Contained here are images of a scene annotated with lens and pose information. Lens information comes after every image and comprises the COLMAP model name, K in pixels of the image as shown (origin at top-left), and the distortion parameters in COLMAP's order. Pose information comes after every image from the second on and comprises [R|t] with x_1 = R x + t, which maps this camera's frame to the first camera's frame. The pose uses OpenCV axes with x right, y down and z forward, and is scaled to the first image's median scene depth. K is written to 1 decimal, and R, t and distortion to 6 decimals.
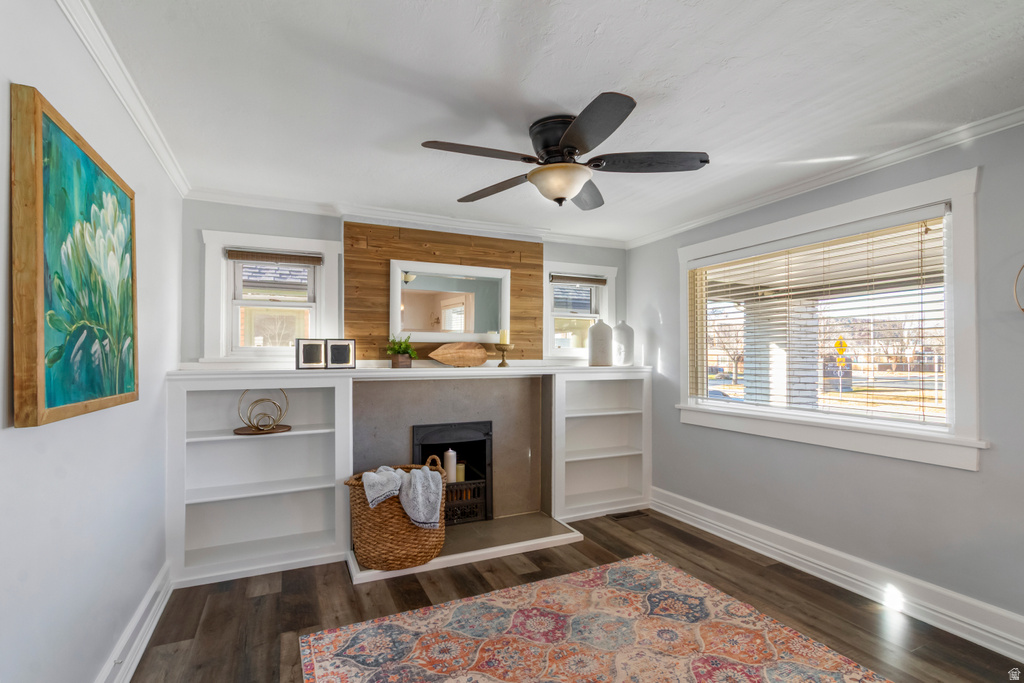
lens RADIAL K [[477.9, 0, 508.0], [0, 477.9, 350.9], [0, 0, 1]] dist [0.003796, 0.000023]
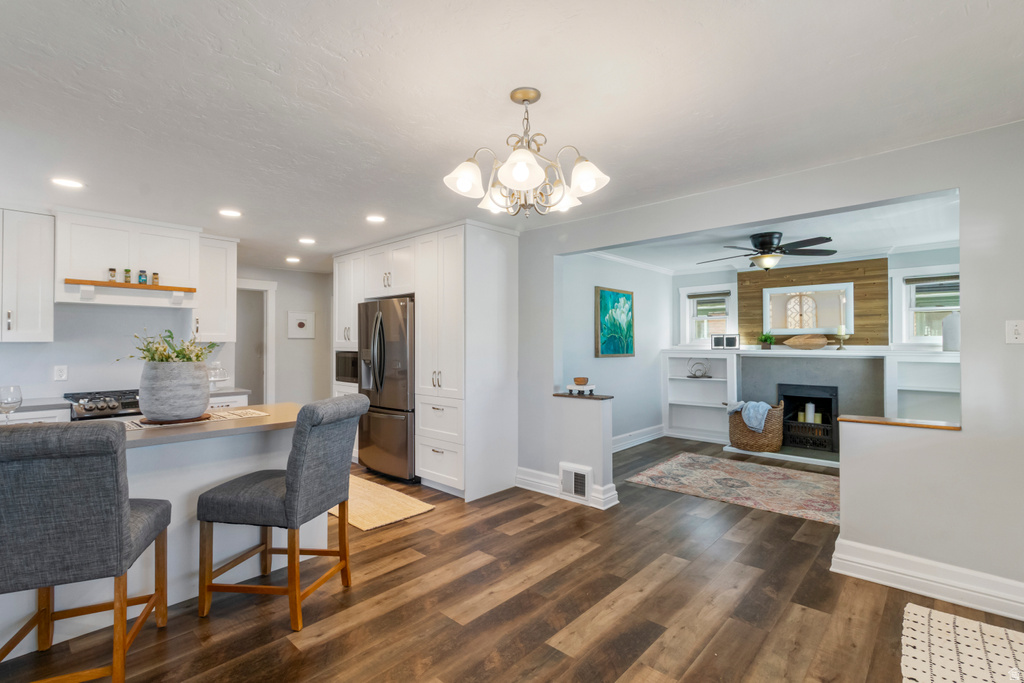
lens RADIAL K [[477.9, 0, 513.6], [0, 477.9, 336.6], [0, 0, 1]] dist [0.003796, 0.000023]
pose [[0.381079, -0.013973, -0.924437, 1.126719], [0.010242, 0.999888, -0.010891, -0.002911], [0.924486, -0.005317, 0.381180, -0.580426]]
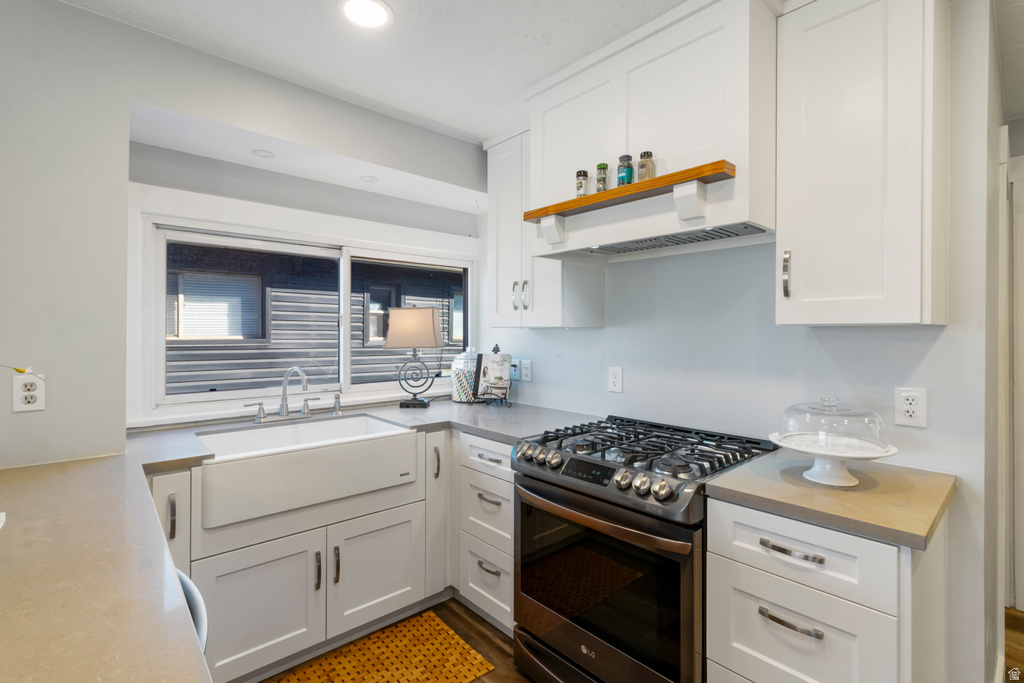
lens RADIAL K [[477.9, 0, 517.1], [0, 477.9, 337.0], [0, 0, 1]] dist [0.003796, 0.000023]
pose [[-0.954969, -0.006942, -0.296624, -0.123961], [-0.006004, 0.999974, -0.004076, 0.003688], [0.296645, -0.002111, -0.954986, -0.528602]]
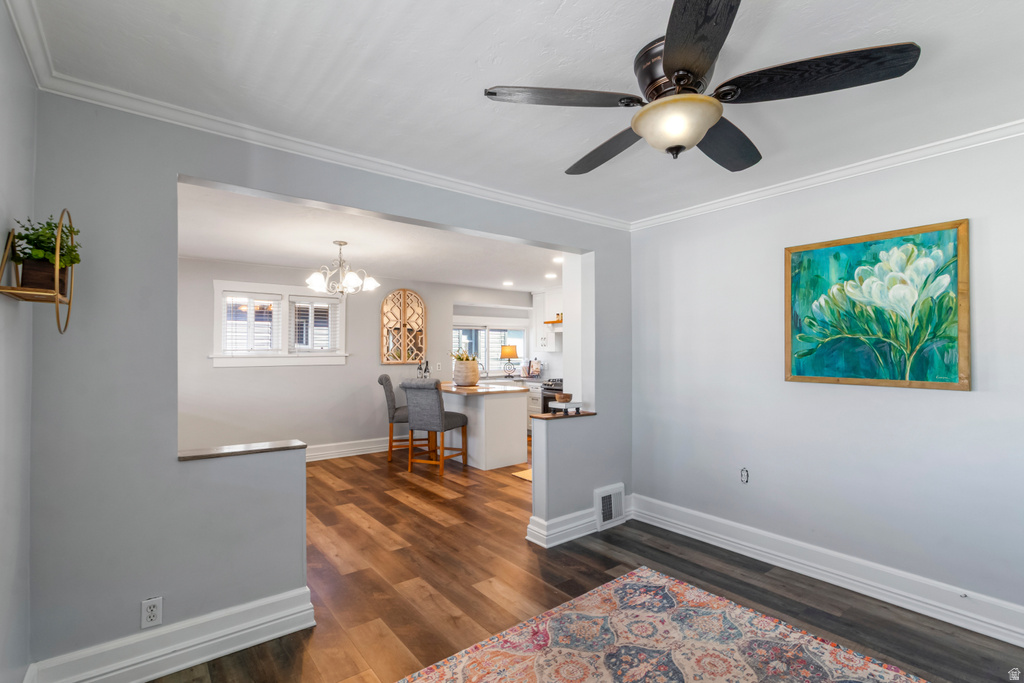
lens RADIAL K [[477.9, 0, 507.0], [0, 477.9, 342.7], [0, 0, 1]] dist [0.003796, 0.000023]
pose [[-0.977174, -0.004116, -0.212402, 0.366071], [0.001858, 0.999608, -0.027919, 0.007974], [0.212434, -0.027676, -0.976783, 1.158484]]
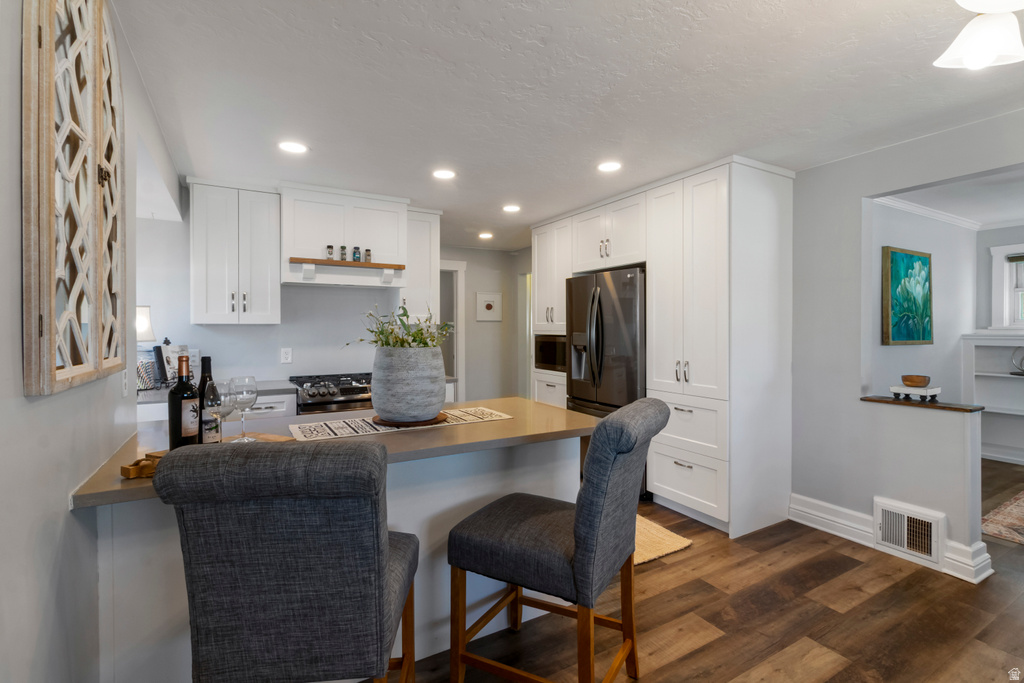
lens RADIAL K [[477.9, 0, 514.5], [0, 477.9, 327.9], [0, 0, 1]] dist [0.003796, 0.000023]
pose [[0.092047, 0.000607, -0.995754, 0.797583], [0.010730, 0.999941, 0.001601, -0.000461], [0.995697, -0.010832, 0.092035, -0.724676]]
